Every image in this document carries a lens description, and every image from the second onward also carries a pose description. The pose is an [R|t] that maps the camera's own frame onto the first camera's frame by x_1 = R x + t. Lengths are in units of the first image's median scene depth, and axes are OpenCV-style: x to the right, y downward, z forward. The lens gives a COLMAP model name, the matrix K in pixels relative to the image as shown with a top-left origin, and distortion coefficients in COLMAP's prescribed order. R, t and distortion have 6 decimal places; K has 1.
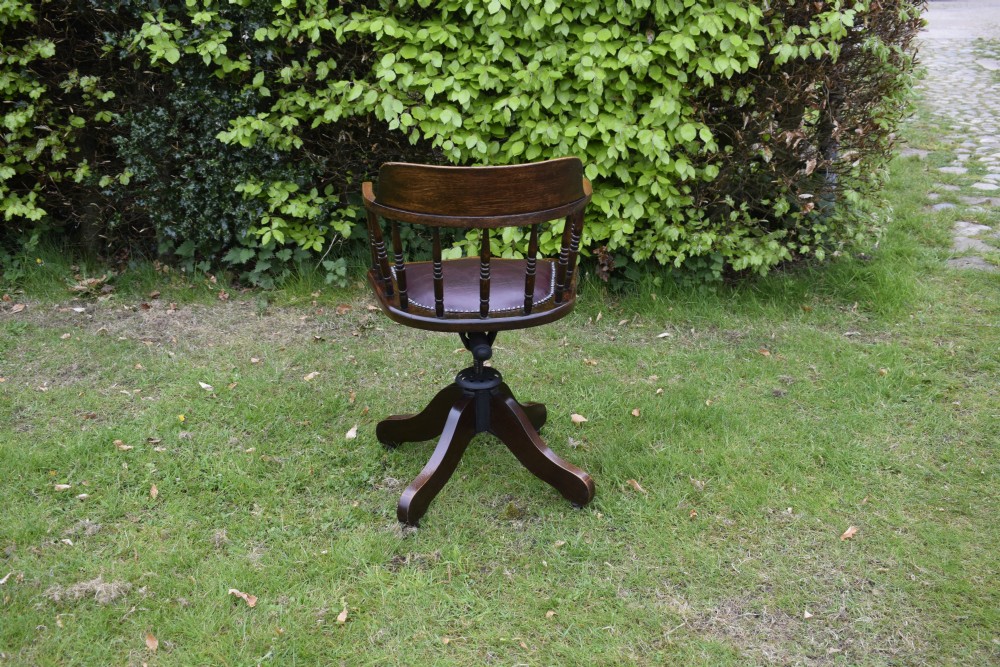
lens RADIAL K [[1022.2, 0, 500.0], [0, 1022.2, 333.5], [0, 0, 1]] dist [-0.019549, 0.001706]
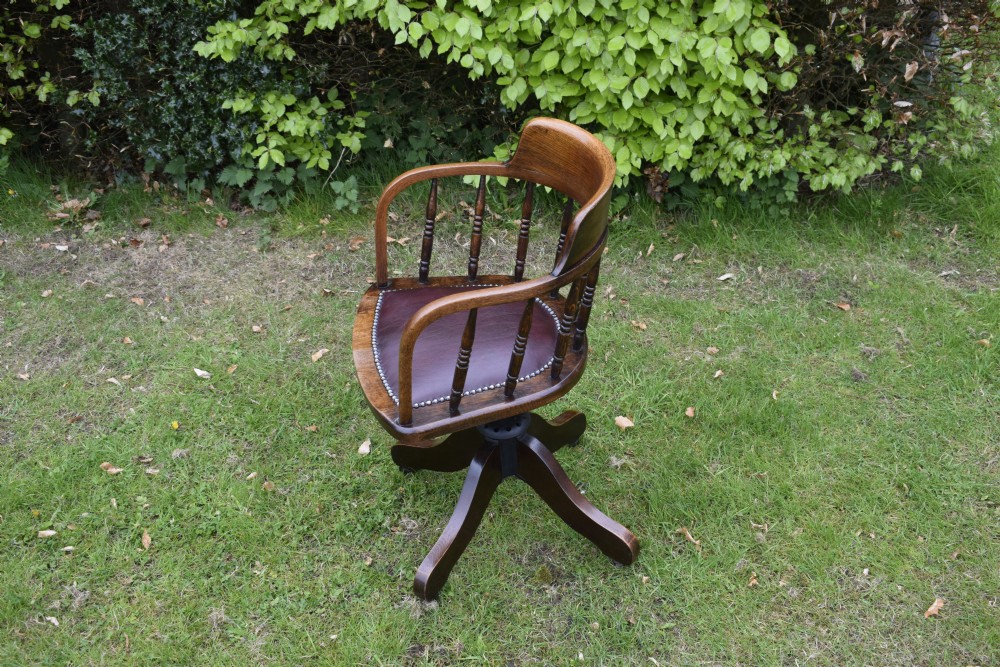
lens RADIAL K [[1068.4, 0, 500.0], [0, 1068.4, 333.5], [0, 0, 1]] dist [-0.018672, 0.001614]
pose [[0.998361, -0.018031, -0.054318, 0.018353], [0.030223, 0.972045, 0.232840, -0.165355], [0.048601, -0.234100, 0.970997, 0.105935]]
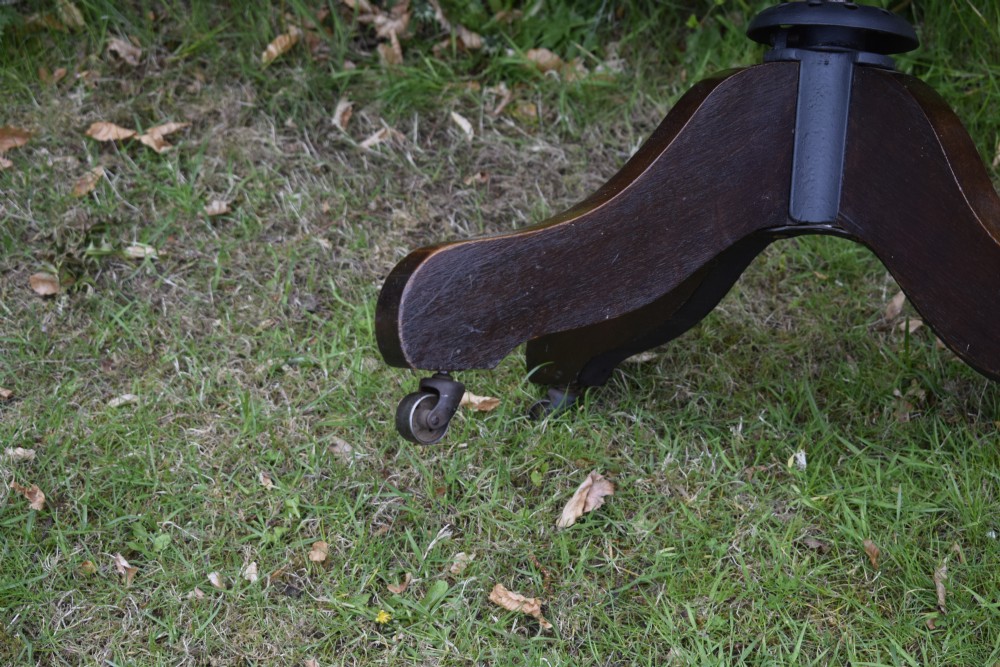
lens RADIAL K [[2175.8, 0, 501.2], [0, 2175.8, 333.3], [0, 0, 1]] dist [-0.052973, 0.012113]
pose [[0.998500, -0.052976, -0.013854, -0.023223], [0.054735, 0.958370, 0.280232, -0.131640], [-0.001568, -0.280570, 0.959832, 0.485704]]
